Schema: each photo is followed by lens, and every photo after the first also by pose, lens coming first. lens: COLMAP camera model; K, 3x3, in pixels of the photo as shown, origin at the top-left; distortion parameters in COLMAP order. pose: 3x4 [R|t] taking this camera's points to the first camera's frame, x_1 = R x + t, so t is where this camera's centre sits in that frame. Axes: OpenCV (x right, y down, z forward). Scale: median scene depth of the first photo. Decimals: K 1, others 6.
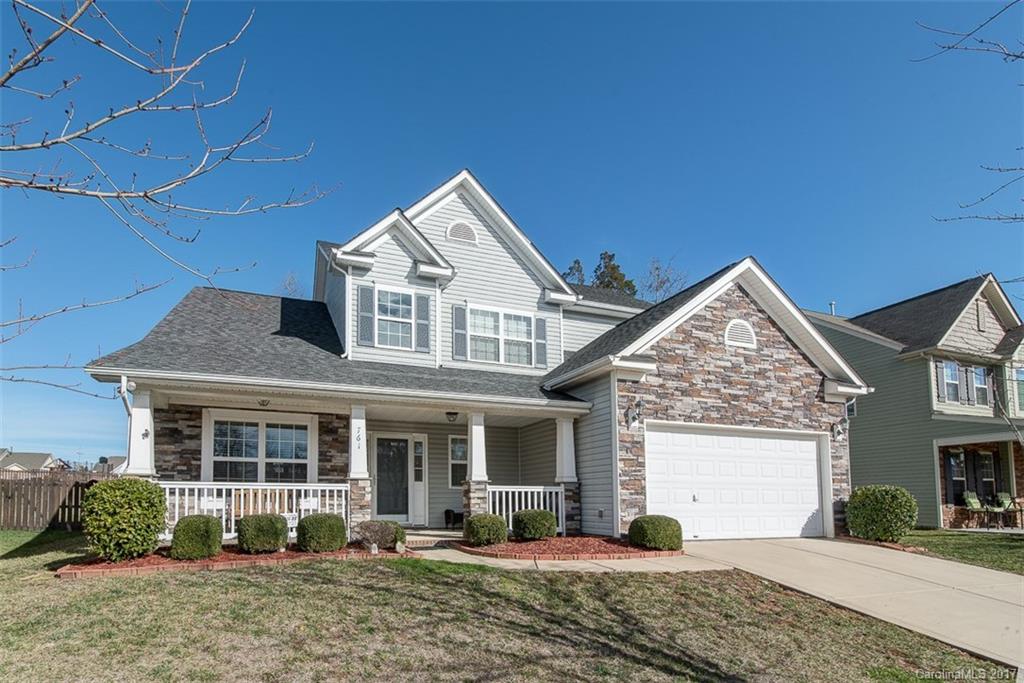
lens RADIAL K [[471.8, 0, 470.7], [0, 471.8, 342.3], [0, 0, 1]] dist [-0.004008, -0.000516]
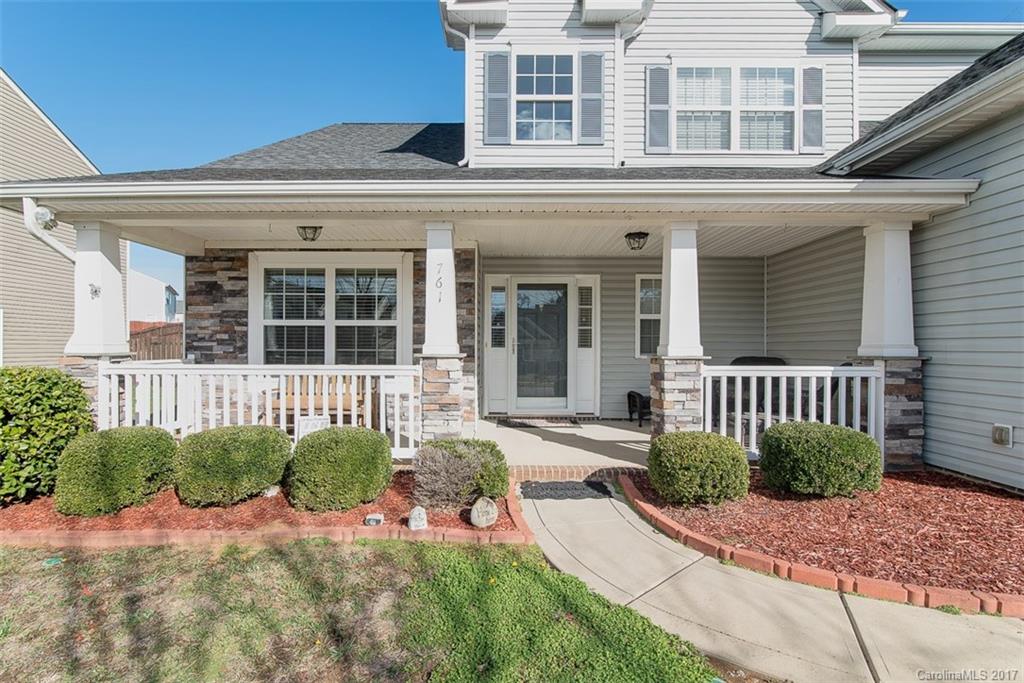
lens RADIAL K [[471.8, 0, 470.7], [0, 471.8, 342.3], [0, 0, 1]] dist [-0.004008, -0.000516]
pose [[0.908531, 0.004808, -0.417789, 0.018337], [0.124235, 0.951599, 0.281115, 0.093828], [0.398919, -0.307306, 0.863960, 0.410659]]
